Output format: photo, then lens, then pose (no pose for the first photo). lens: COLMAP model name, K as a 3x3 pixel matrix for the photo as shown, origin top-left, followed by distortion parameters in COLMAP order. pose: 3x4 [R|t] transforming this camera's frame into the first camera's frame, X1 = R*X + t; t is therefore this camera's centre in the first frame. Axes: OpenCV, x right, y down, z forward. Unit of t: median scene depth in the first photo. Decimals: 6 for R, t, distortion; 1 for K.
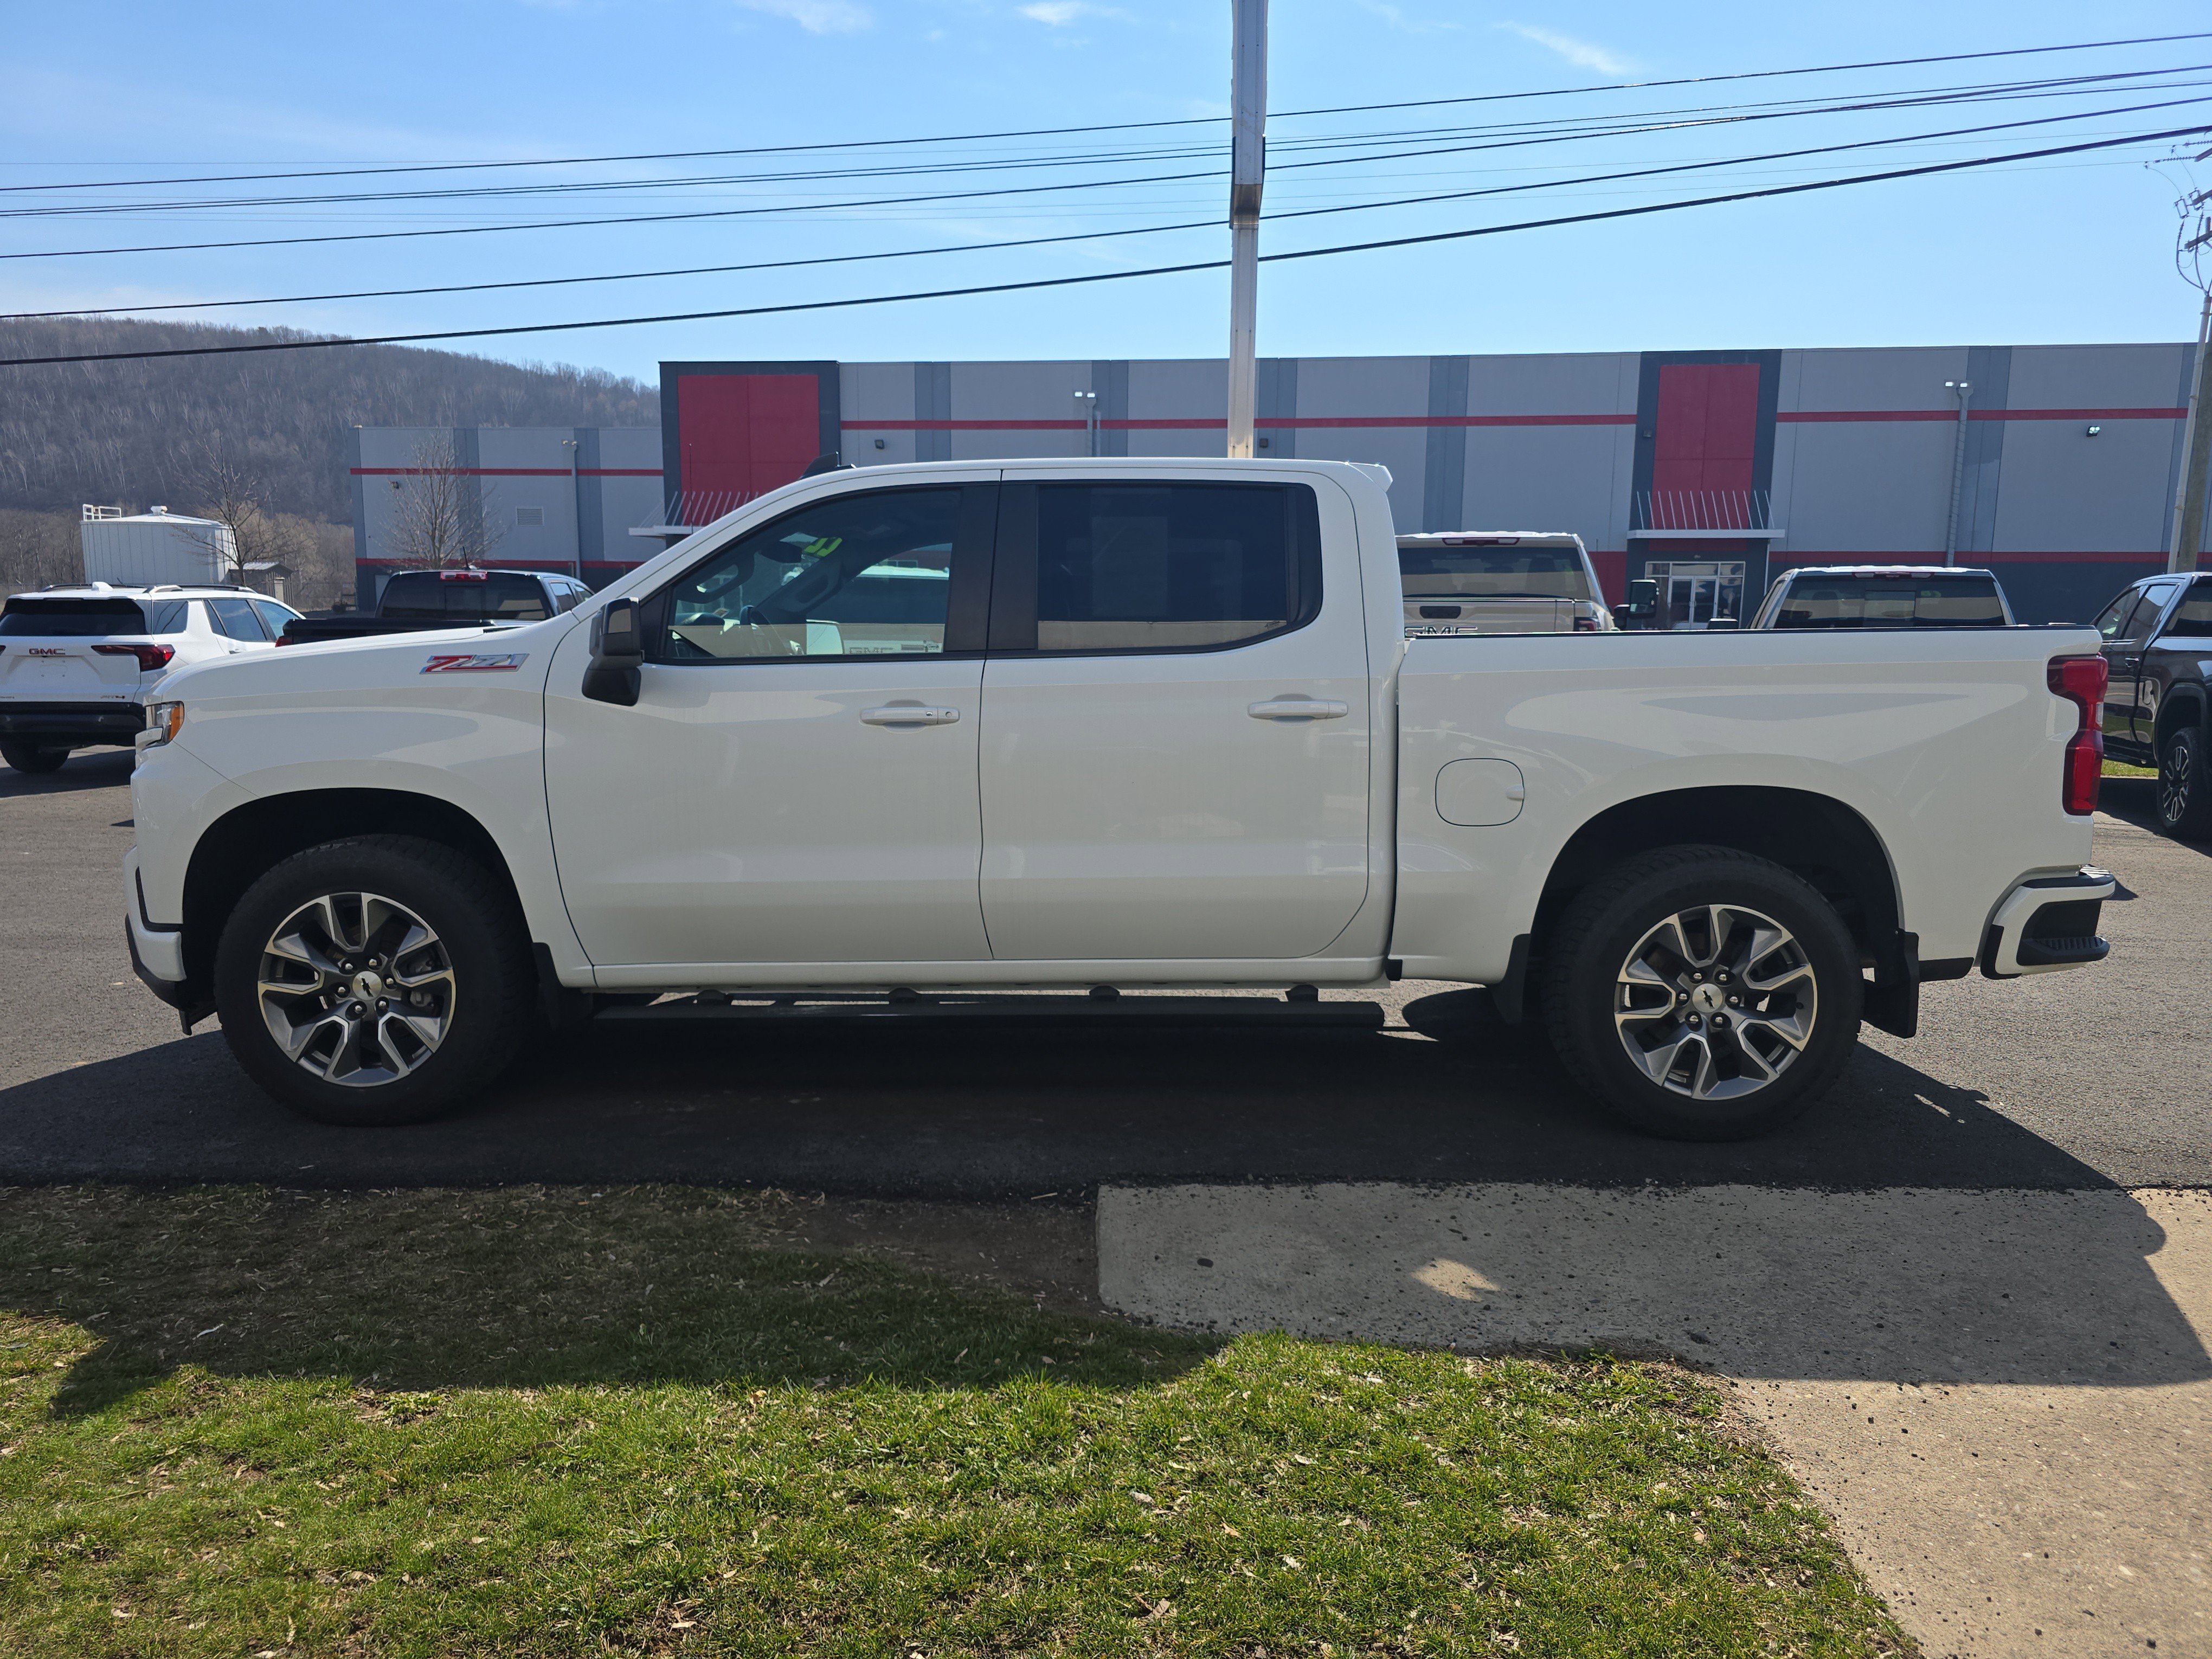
lens RADIAL K [[1487.8, 0, 1086.7], [0, 1487.8, 829.9], [0, 0, 1]] dist [0.036084, -0.017064]
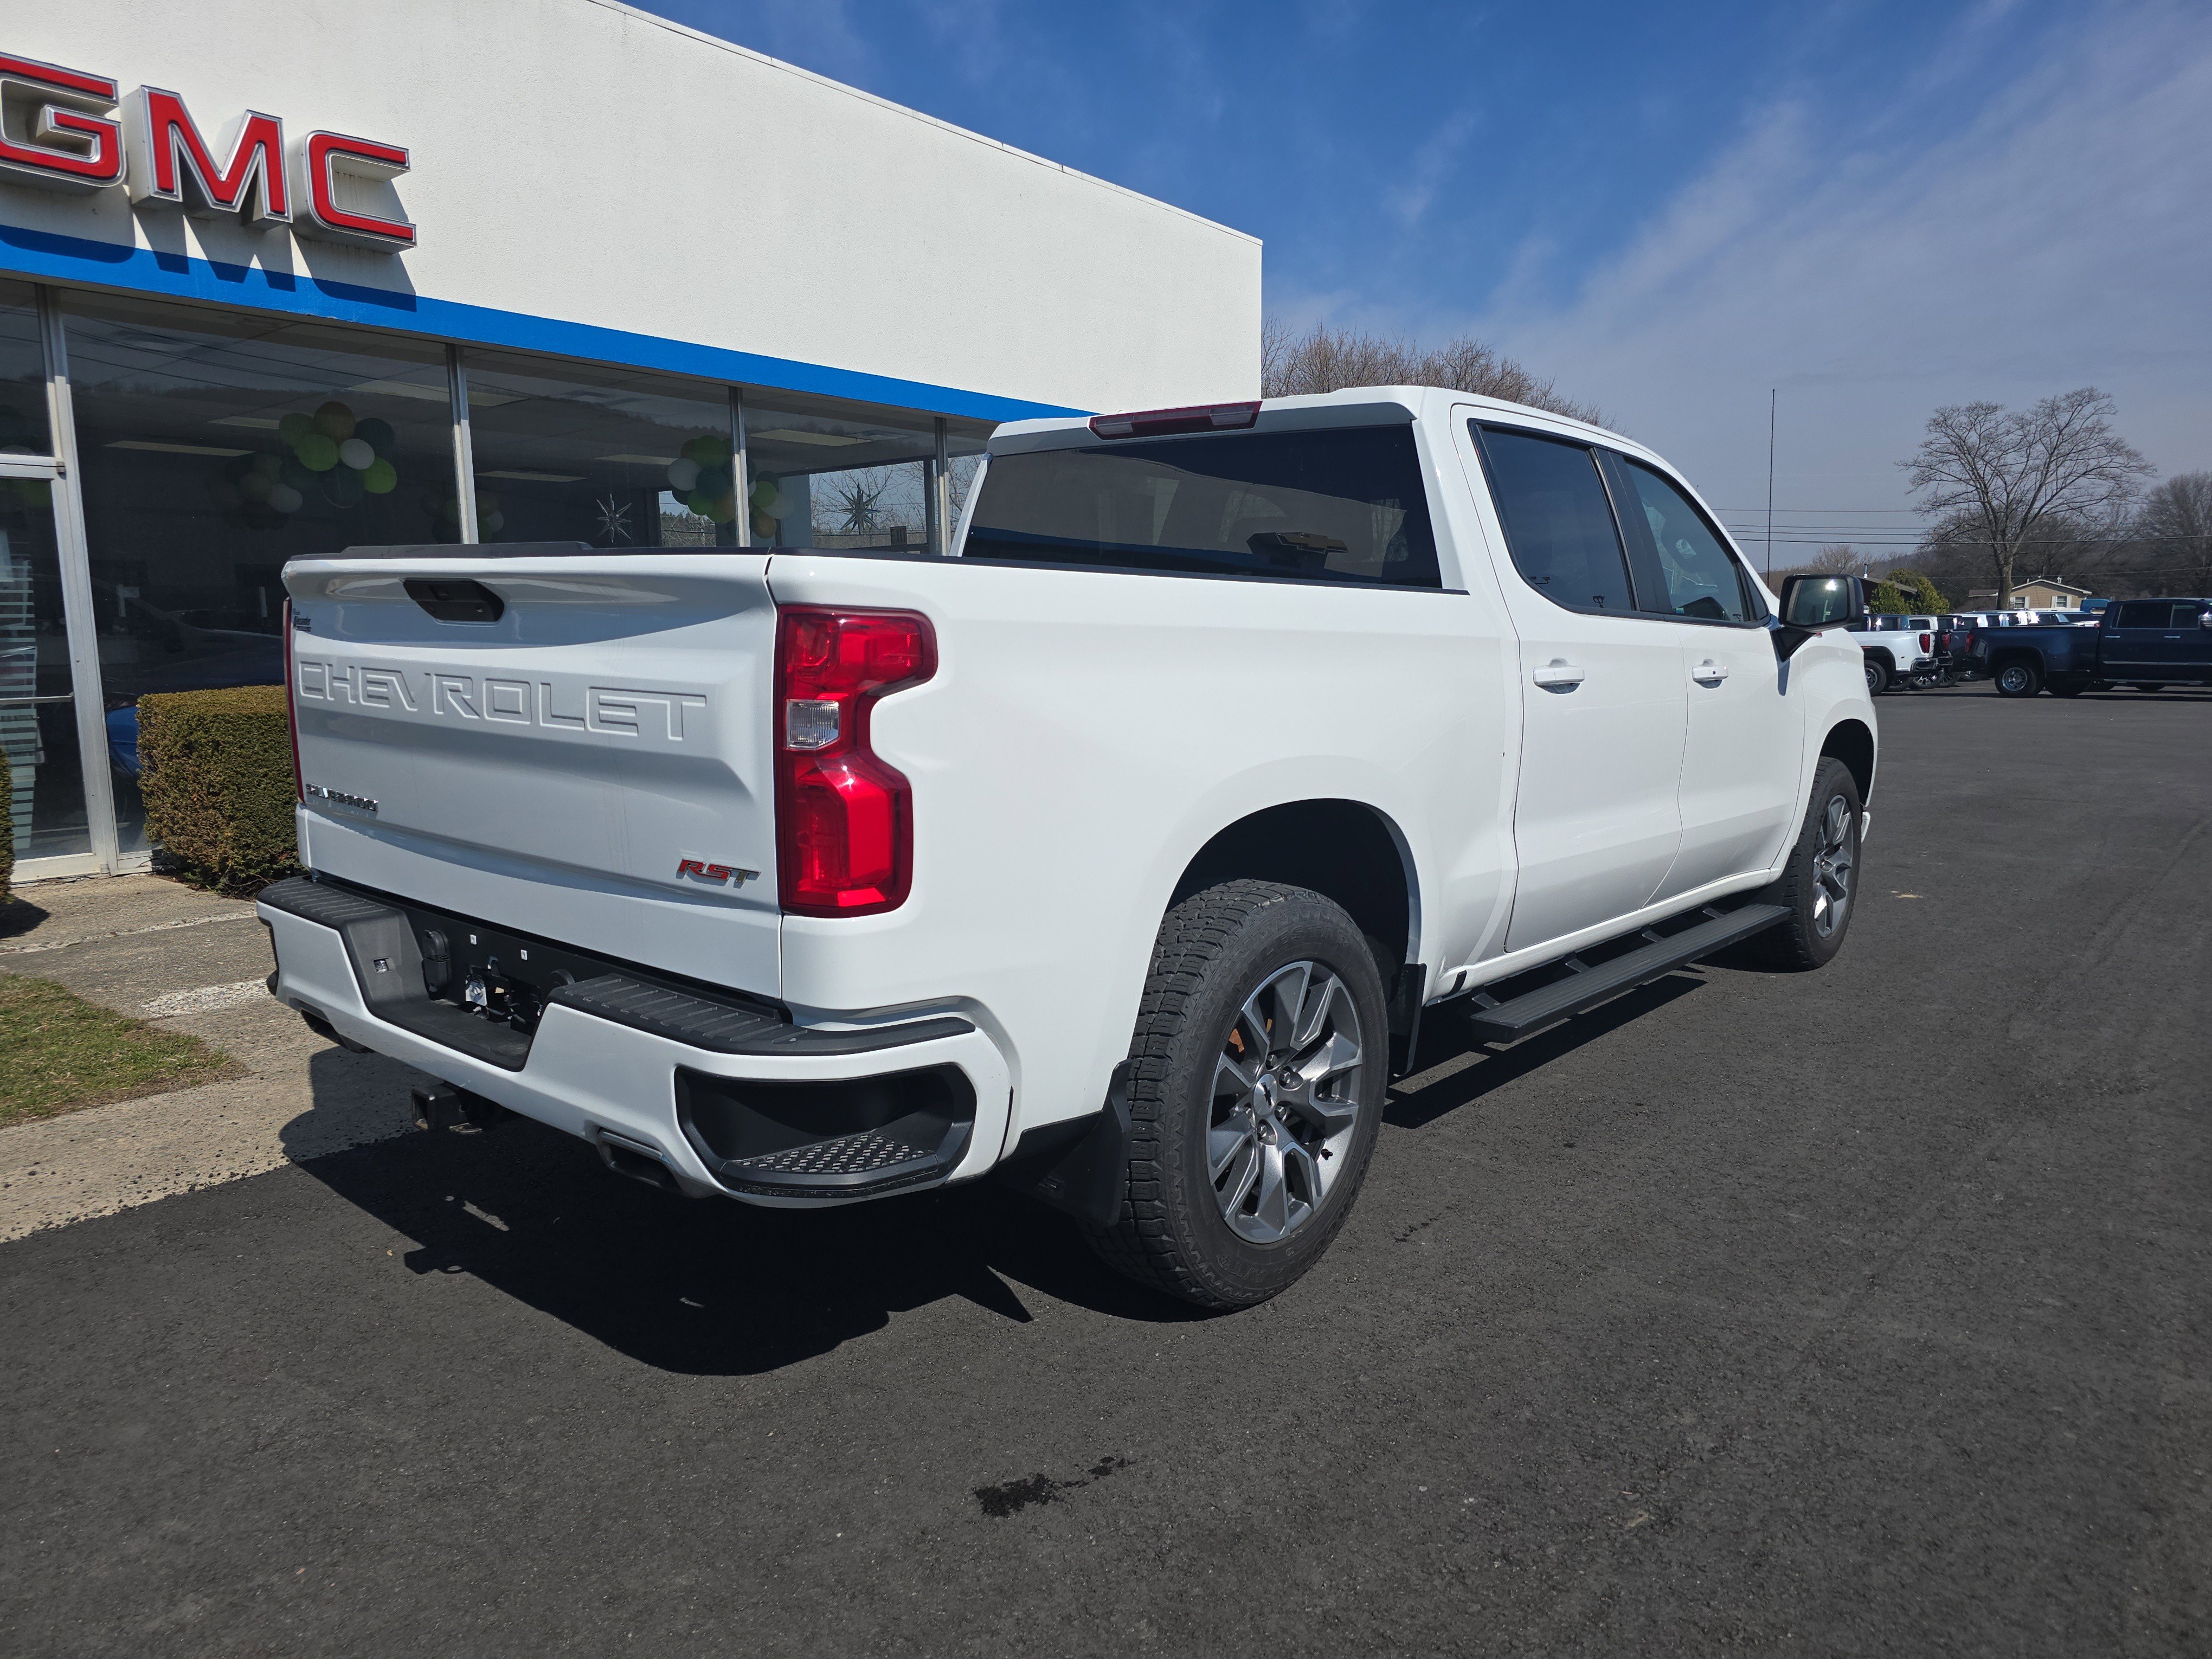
lens RADIAL K [[1505.9, 0, 1111.1], [0, 1505.9, 838.5], [0, 0, 1]] dist [0.019163, 0.005553]
pose [[-0.621567, 0.106715, -0.776058, 0.887217], [-0.109316, 0.969168, 0.220823, -0.183659], [0.775696, 0.222092, -0.590738, 1.564733]]
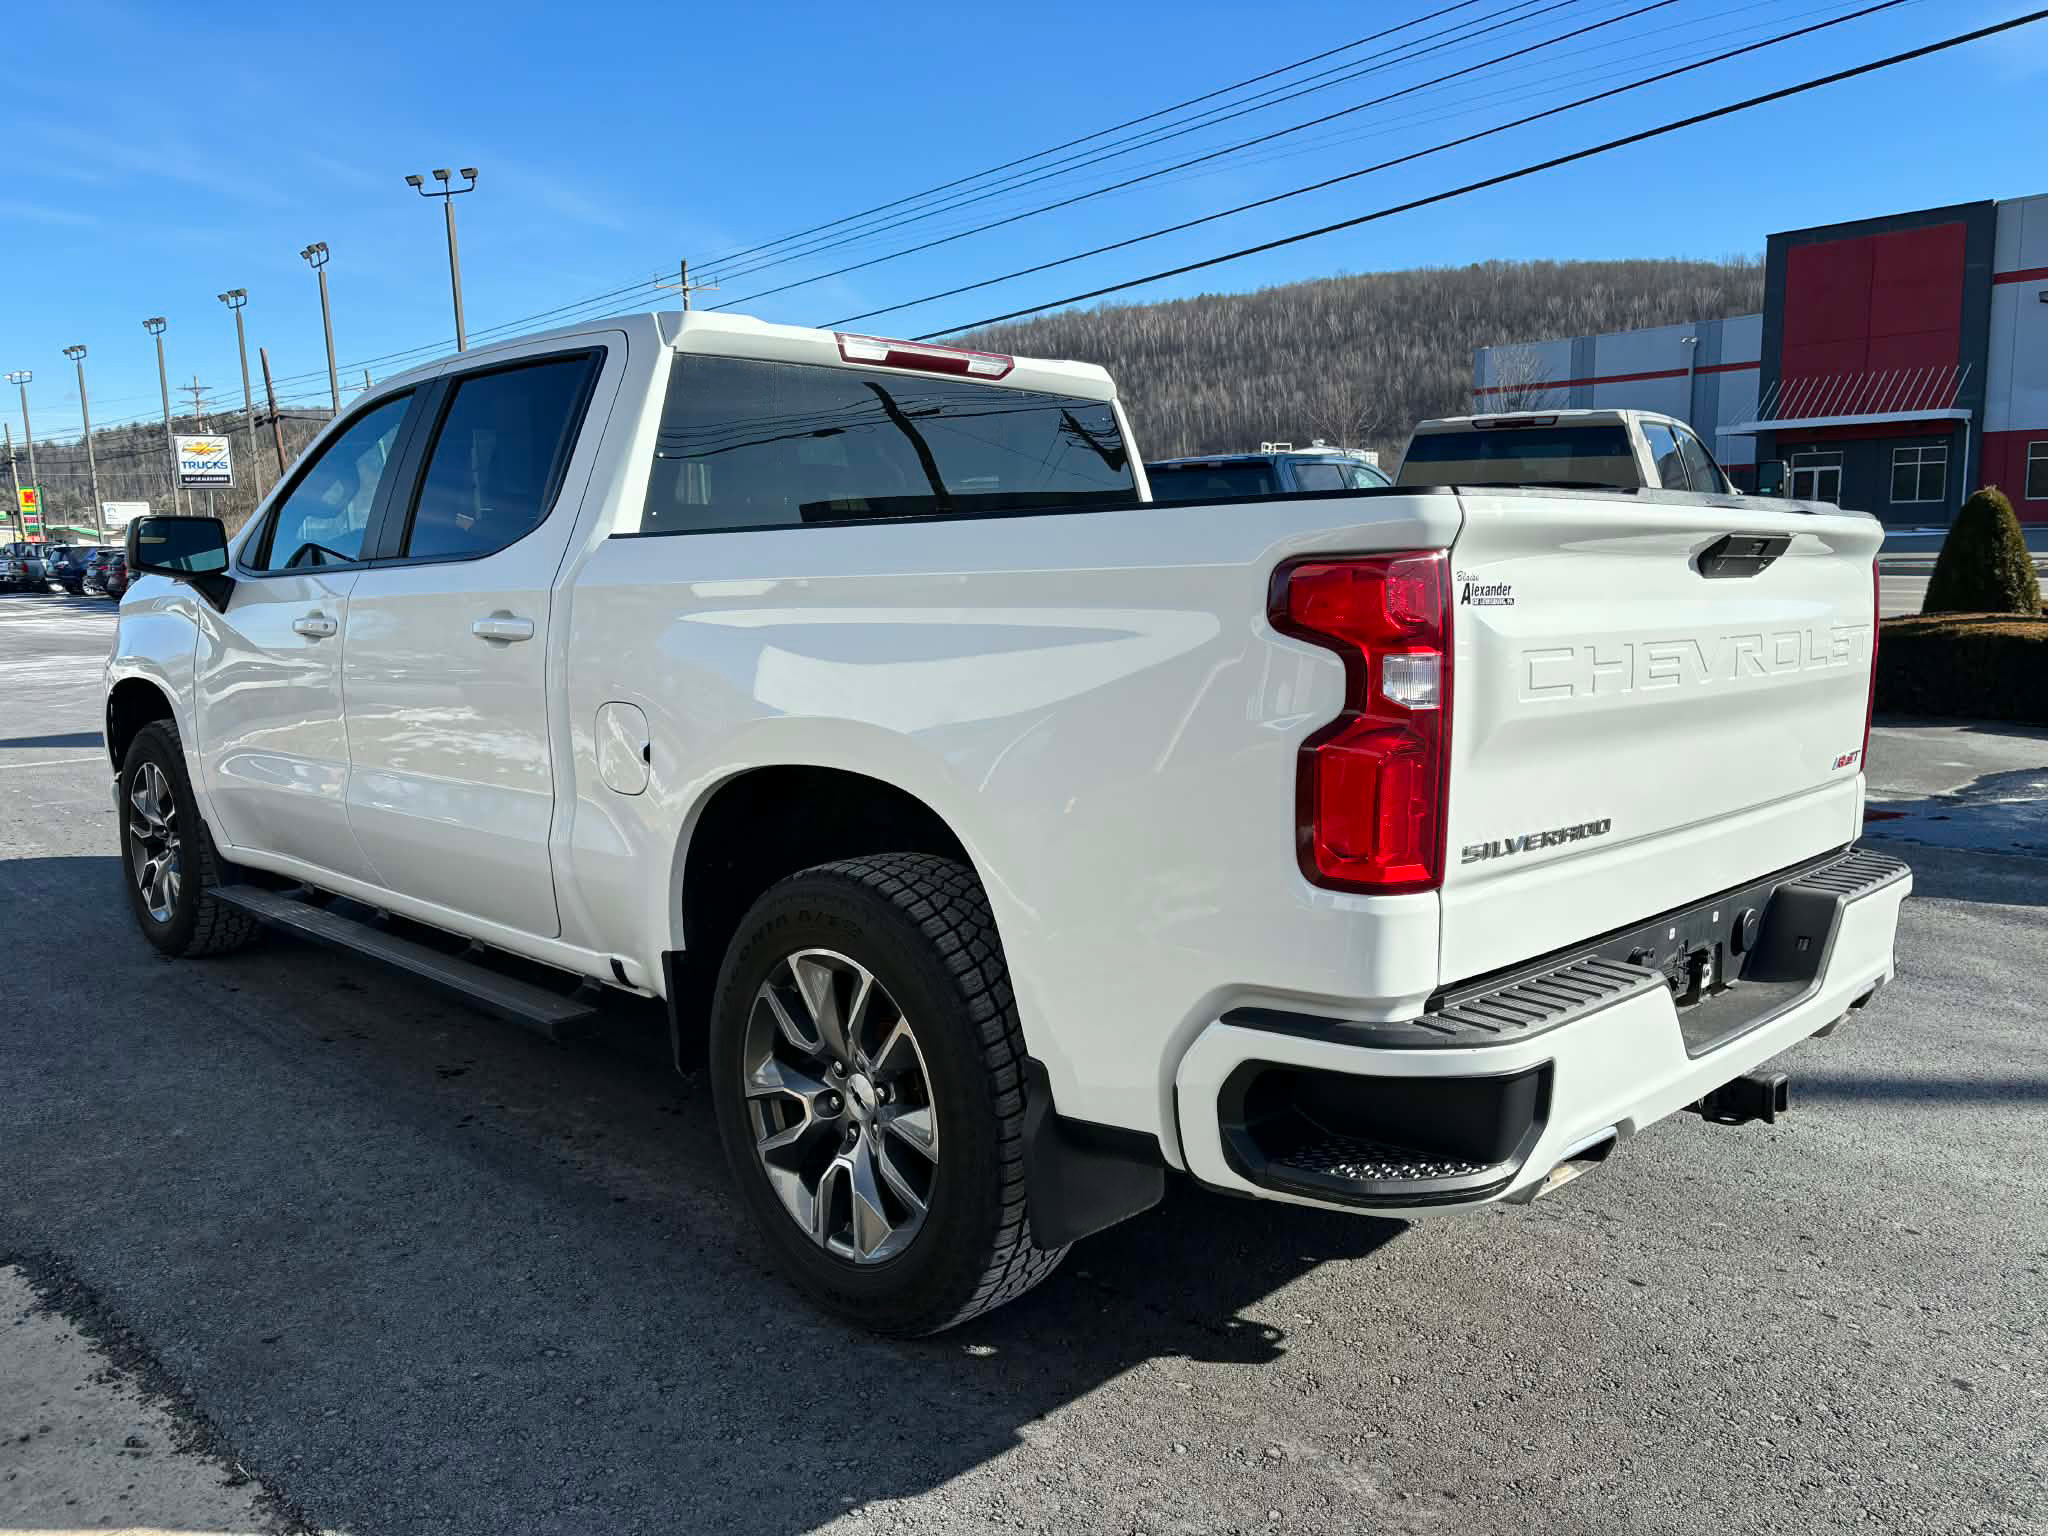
lens RADIAL K [[1548.5, 0, 1023.8], [0, 1548.5, 766.7], [0, 0, 1]] dist [0.046023, -0.041395]
pose [[0.718285, 0.082630, -0.690824, 0.798140], [-0.076893, 0.996268, 0.039214, -0.052080], [0.691486, 0.024953, 0.721958, 0.498807]]
